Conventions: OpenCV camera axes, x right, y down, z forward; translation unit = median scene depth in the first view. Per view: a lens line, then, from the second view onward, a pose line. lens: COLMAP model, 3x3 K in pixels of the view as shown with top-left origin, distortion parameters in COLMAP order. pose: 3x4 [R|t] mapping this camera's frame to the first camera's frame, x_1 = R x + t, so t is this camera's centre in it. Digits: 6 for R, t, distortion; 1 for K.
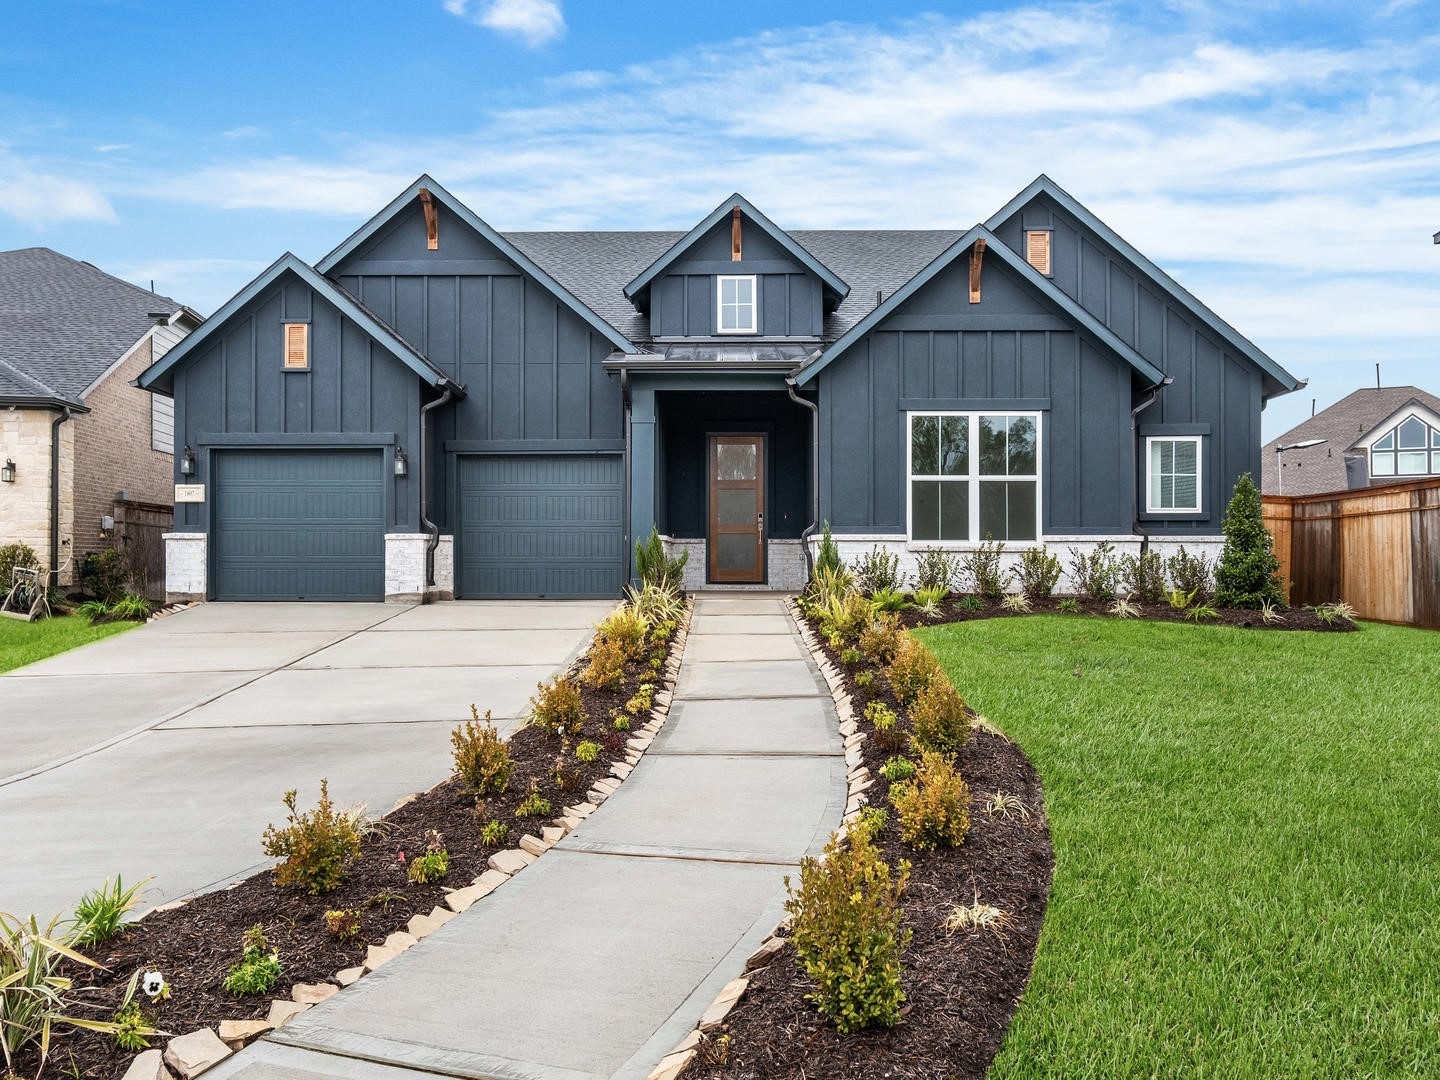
lens RADIAL K [[1050.7, 0, 723.4], [0, 1050.7, 538.0], [0, 0, 1]] dist [0.014414, 0.001916]
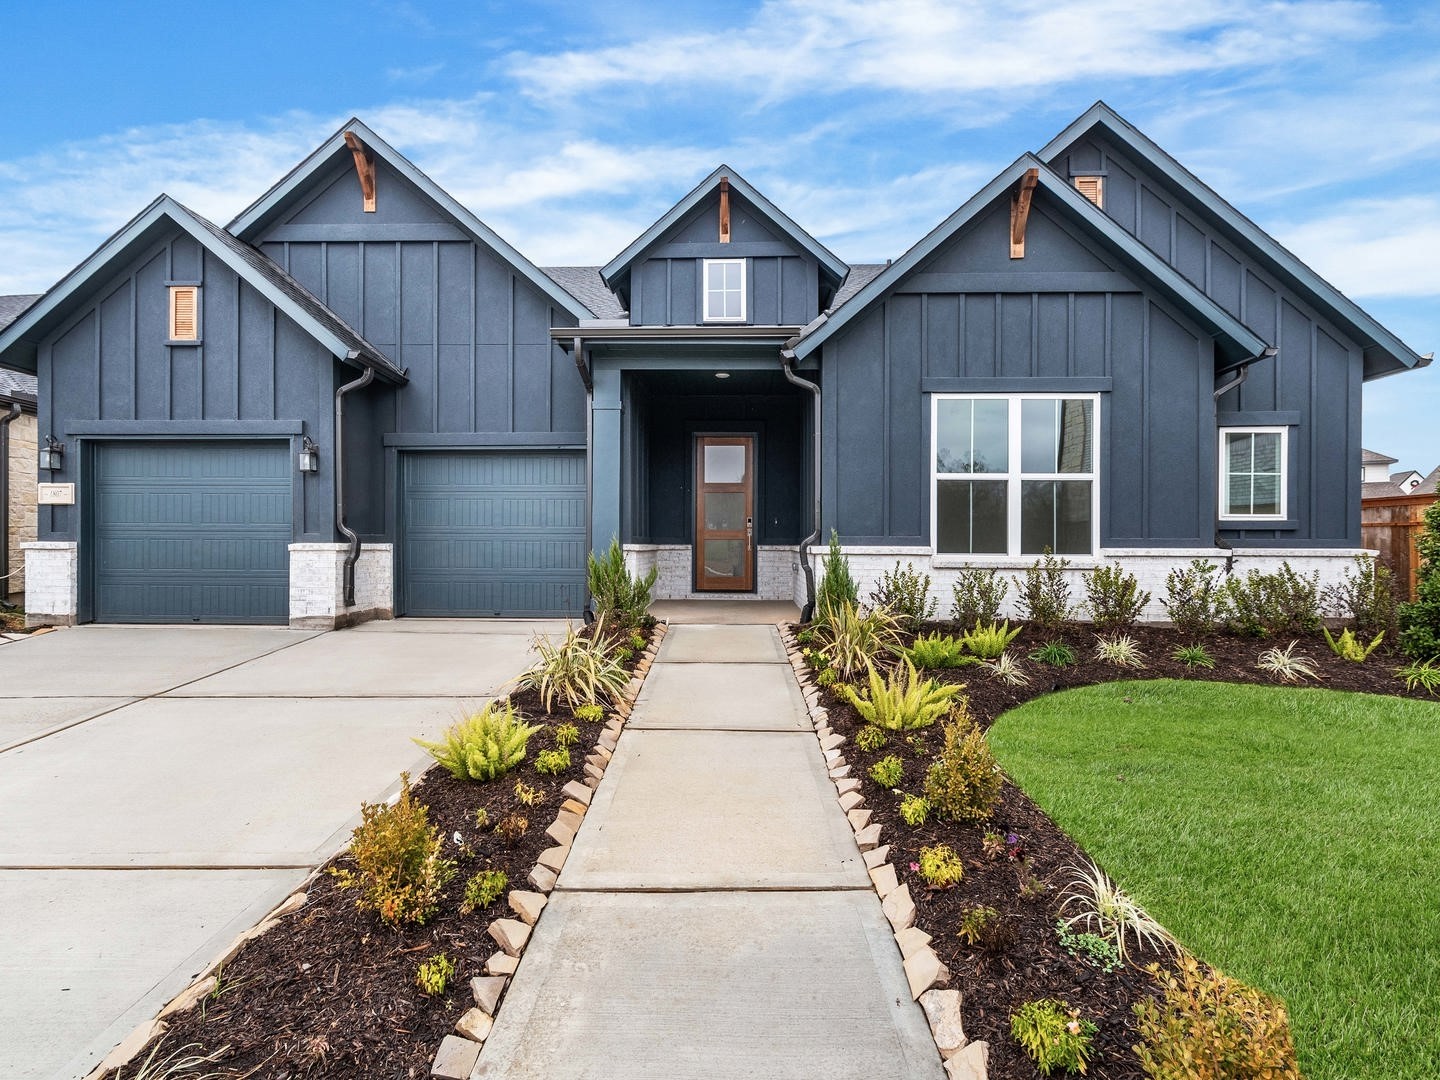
lens RADIAL K [[721.9, 0, 711.1], [0, 721.9, 538.6], [0, 0, 1]] dist [0.003021, -0.000328]
pose [[0.999801, 0.003235, -0.019674, 0.016729], [-0.003069, 0.999959, 0.008465, -0.013314], [0.019700, -0.008403, 0.999771, 0.439564]]
